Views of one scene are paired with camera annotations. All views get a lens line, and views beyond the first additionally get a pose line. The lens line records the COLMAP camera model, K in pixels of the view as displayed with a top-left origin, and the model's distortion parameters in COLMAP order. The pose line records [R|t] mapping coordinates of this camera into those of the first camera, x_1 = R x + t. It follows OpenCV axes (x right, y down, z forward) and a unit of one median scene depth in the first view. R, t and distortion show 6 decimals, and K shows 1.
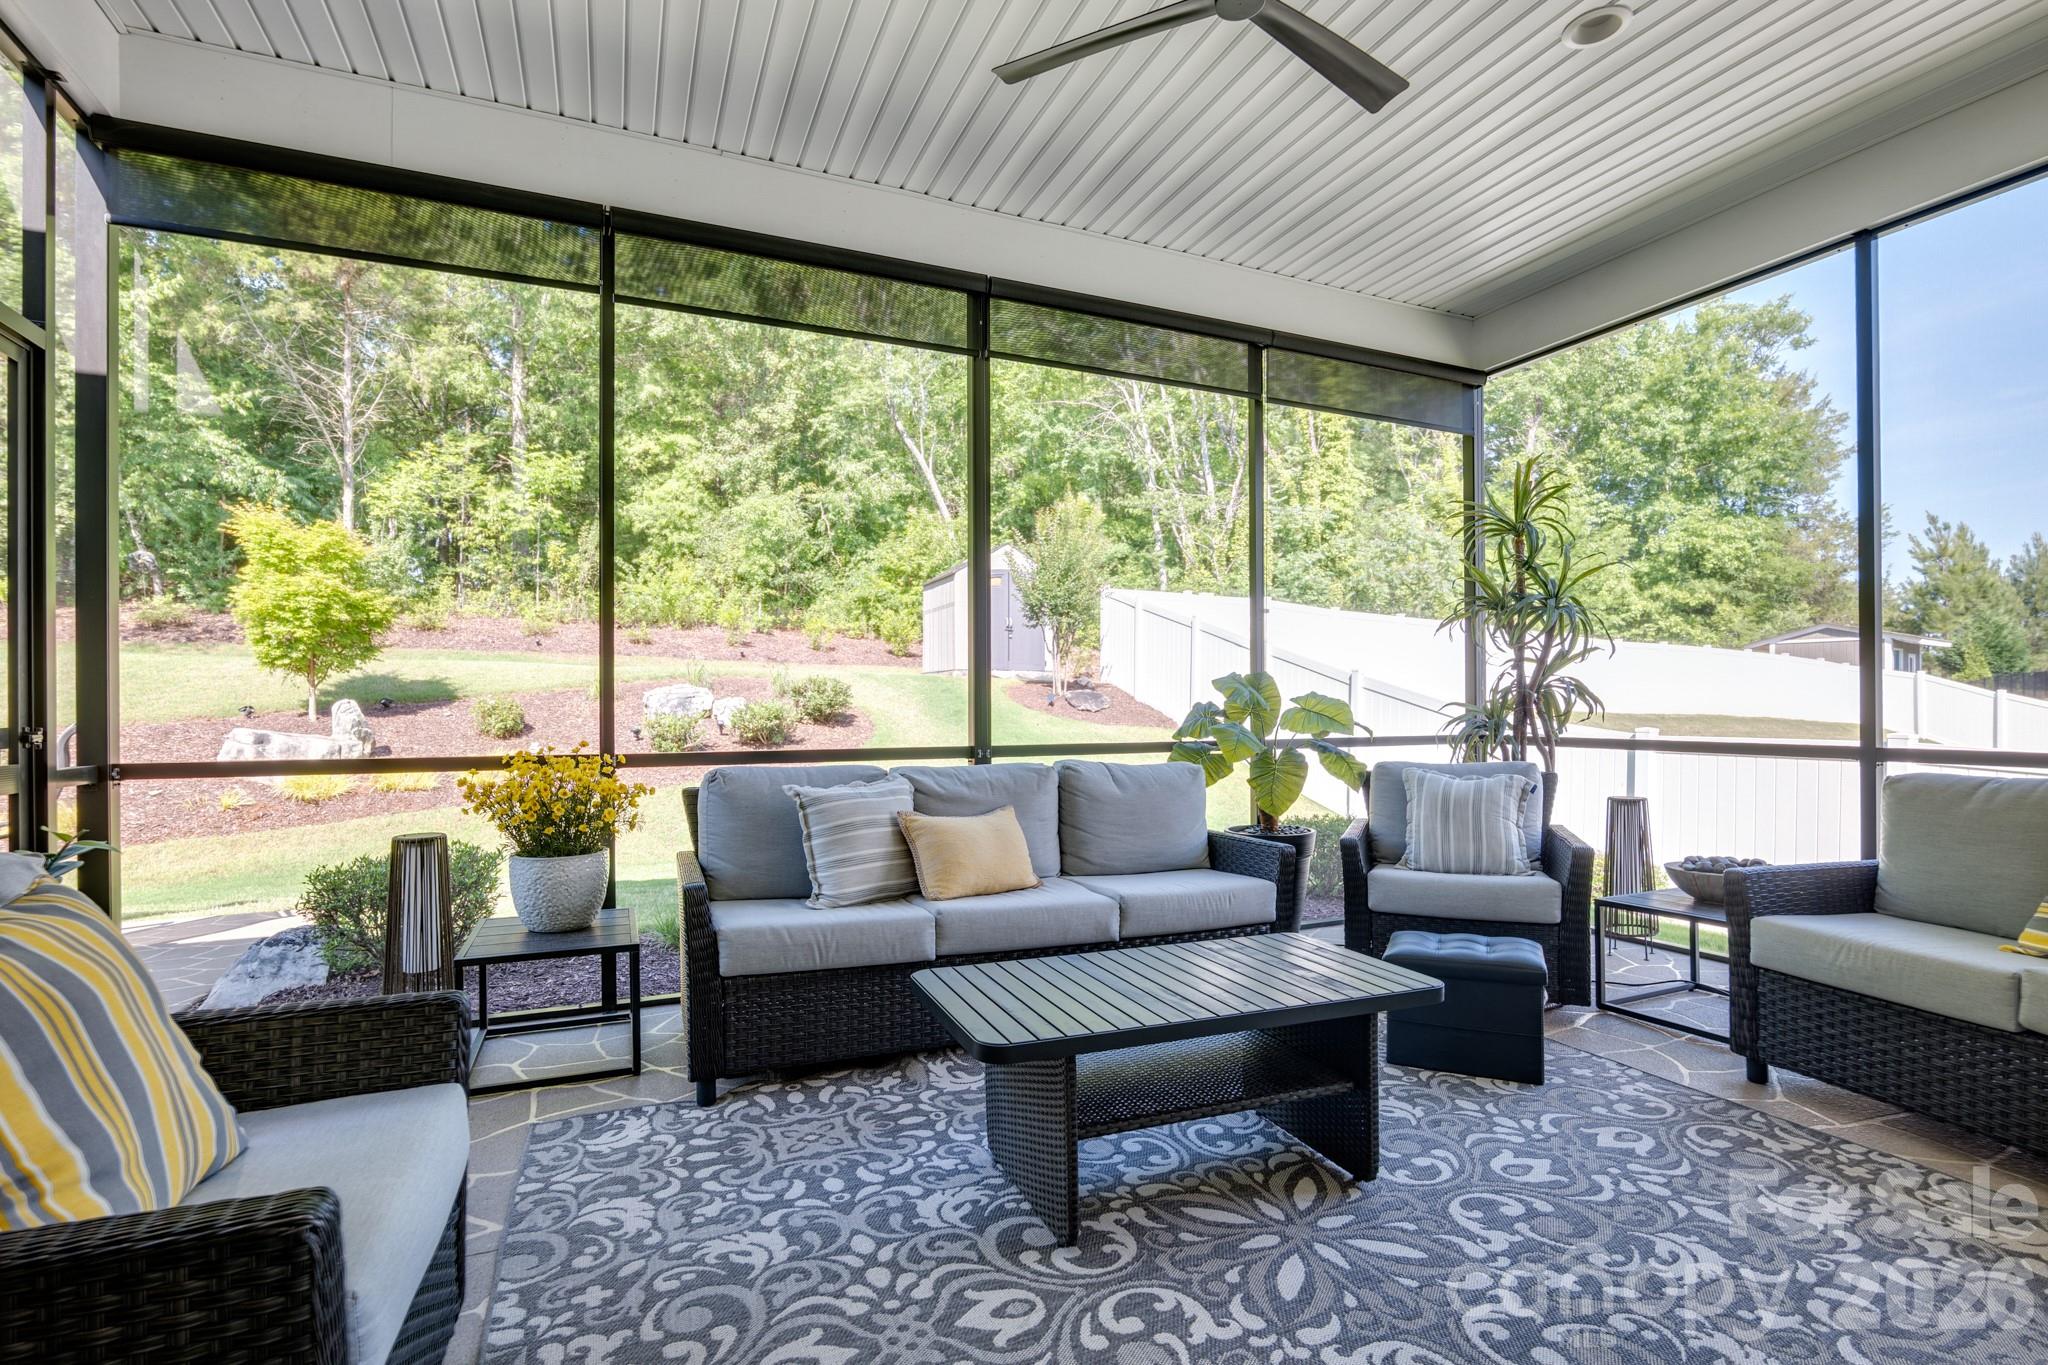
lens RADIAL K [[998.5, 0, 1031.9], [0, 998.5, 690.5], [0, 0, 1]] dist [-0.020342, 0.000297]
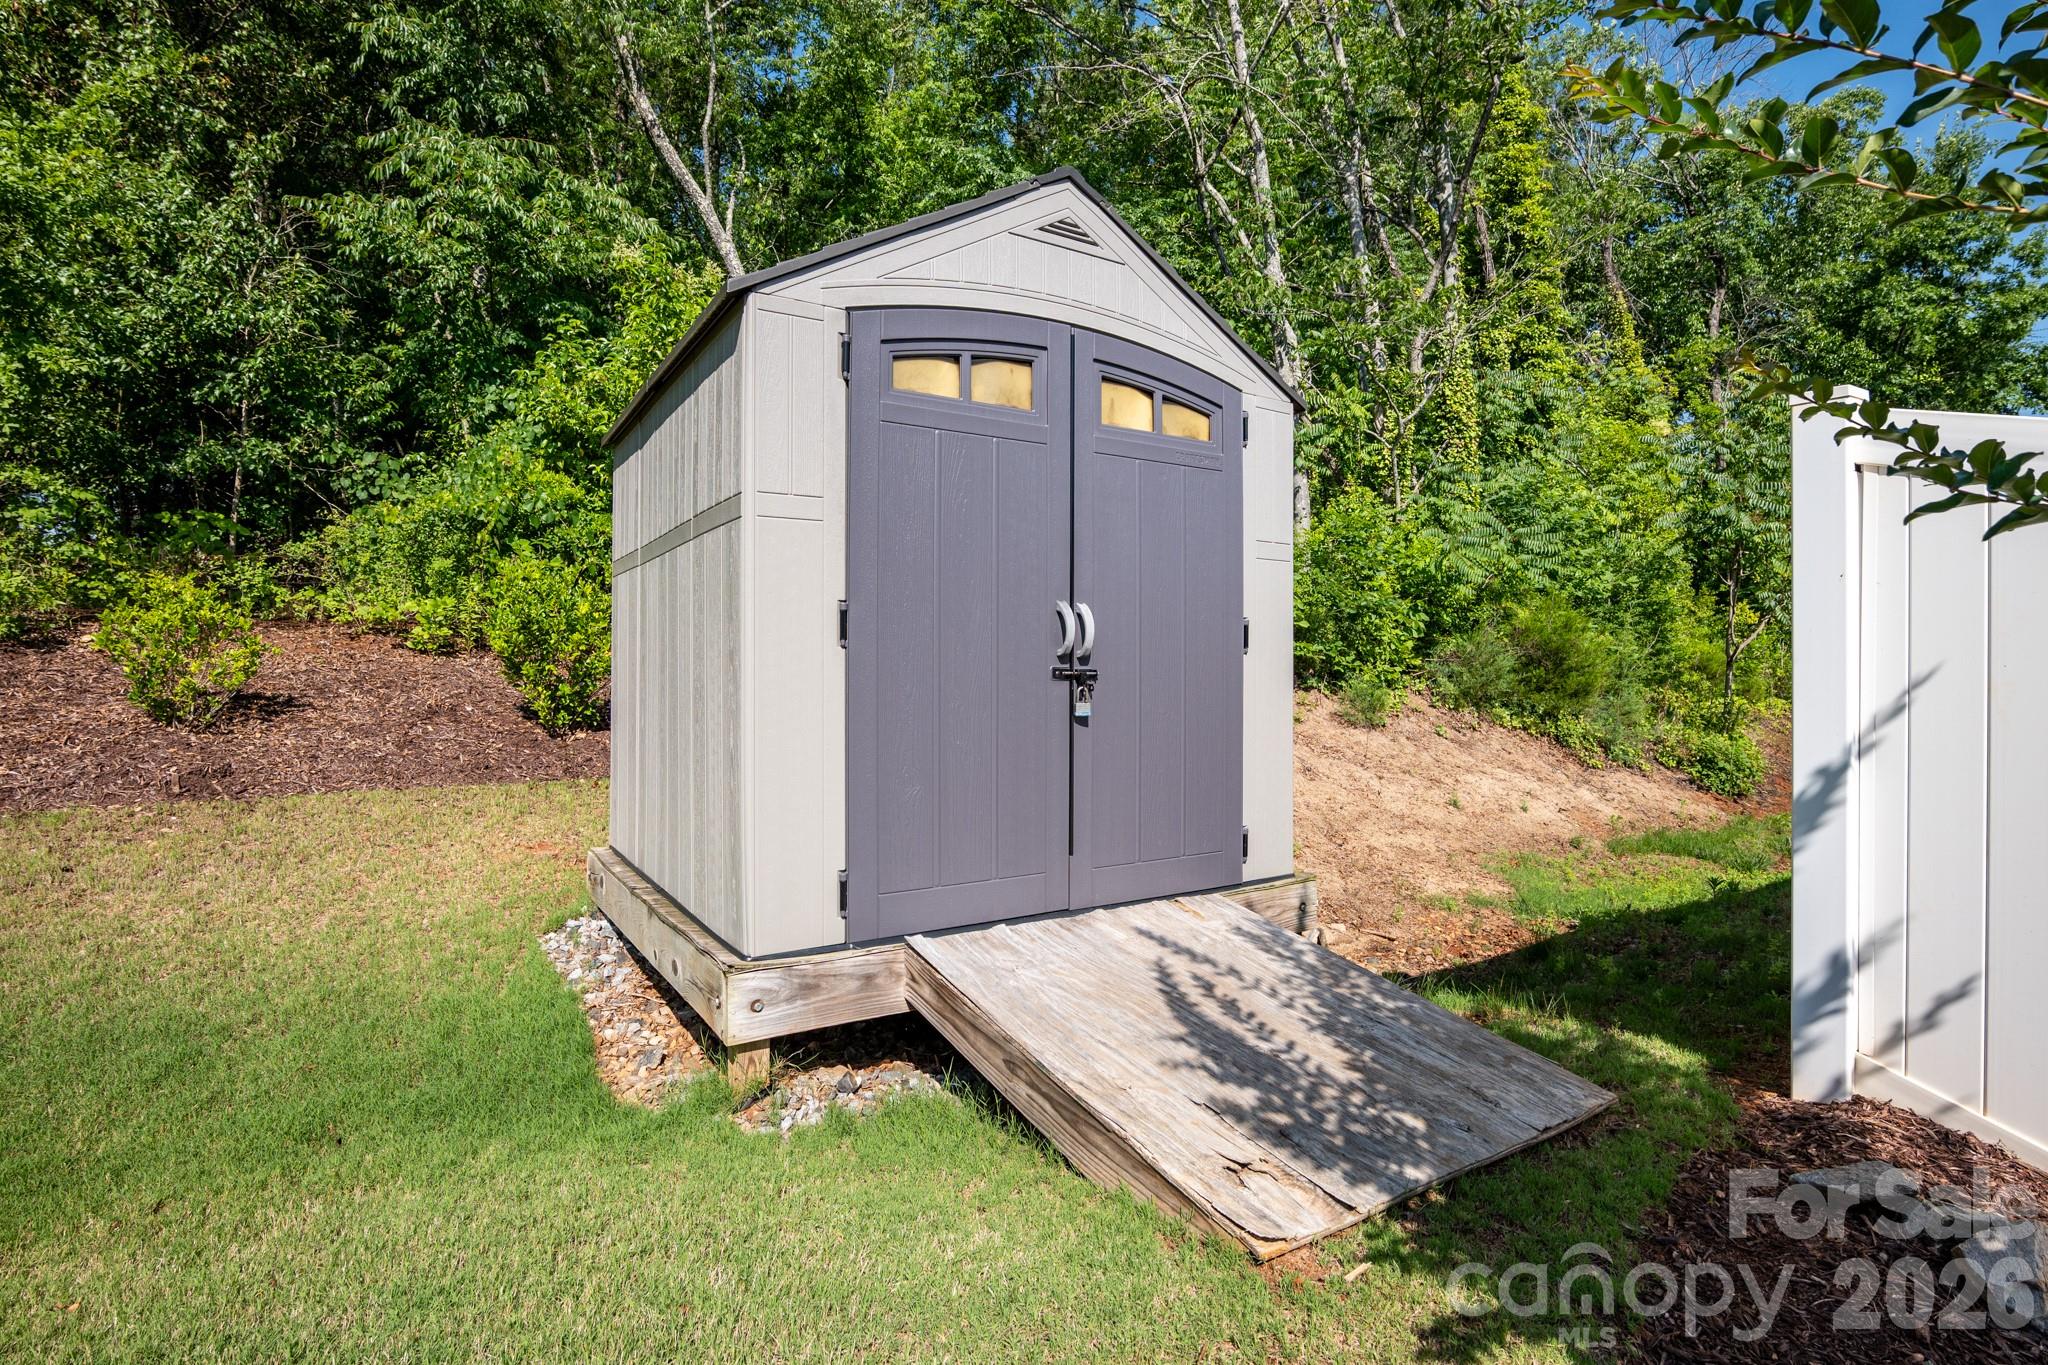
lens RADIAL K [[998.5, 0, 1031.9], [0, 998.5, 690.5], [0, 0, 1]] dist [-0.020342, 0.000297]
pose [[0.987199, 0.001228, 0.159490, -0.053240], [-0.006191, 0.999512, 0.030623, -0.058263], [-0.159374, -0.031219, 0.986725, 0.773711]]
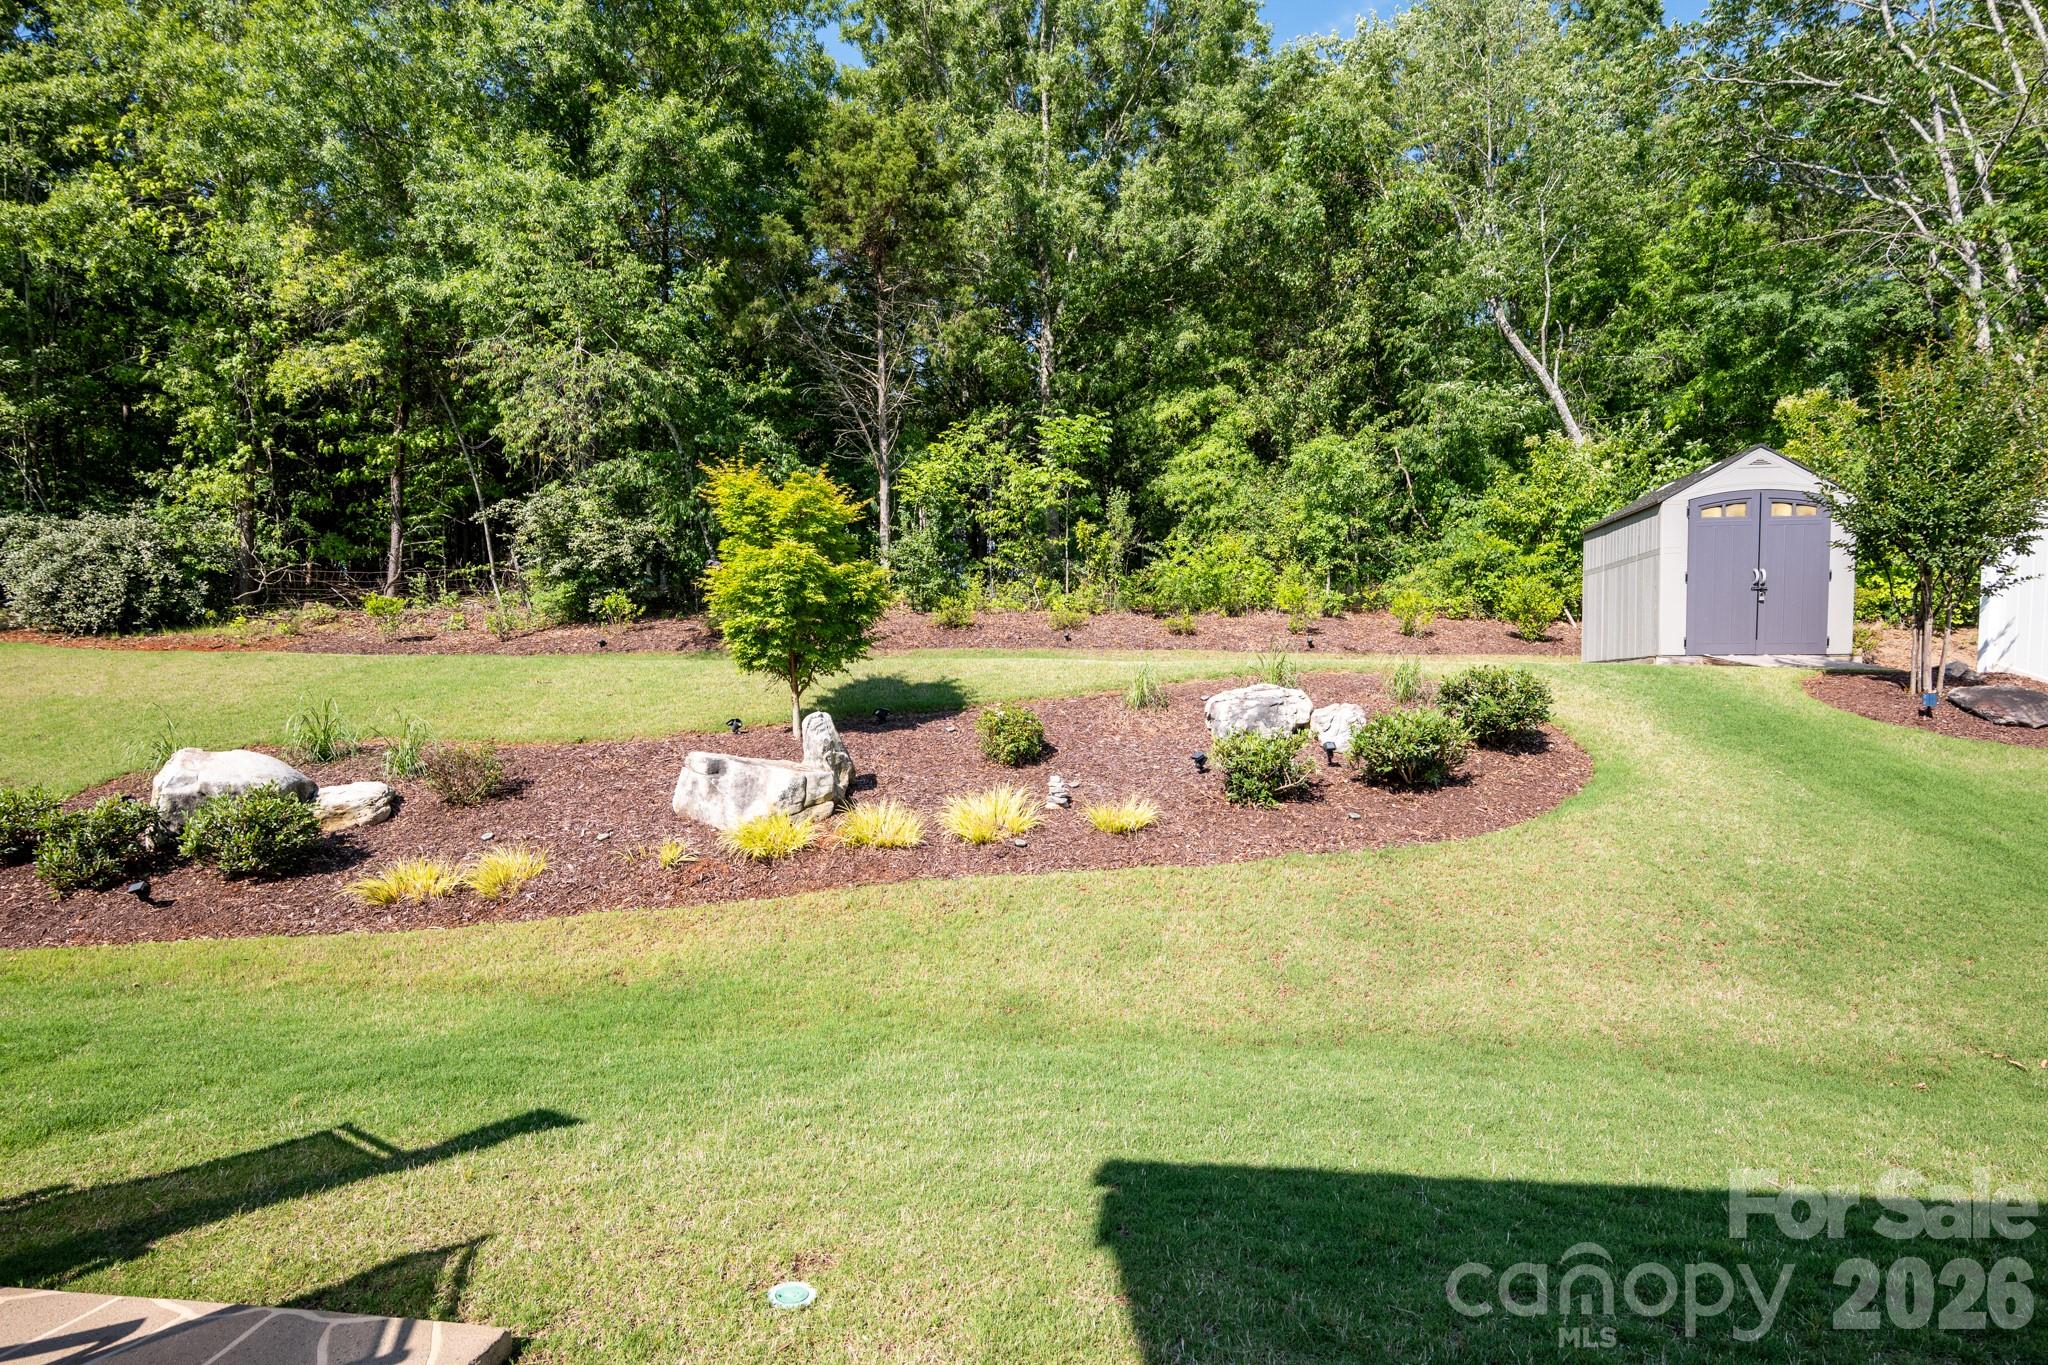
lens RADIAL K [[994.8, 0, 1002.0], [0, 994.8, 746.3], [0, 0, 1]] dist [-0.020982, -0.000105]
pose [[0.861523, 0.017173, -0.507428, -0.107356], [0.011234, 0.998538, 0.052867, -0.001323], [0.507594, -0.051246, 0.860071, 0.227059]]
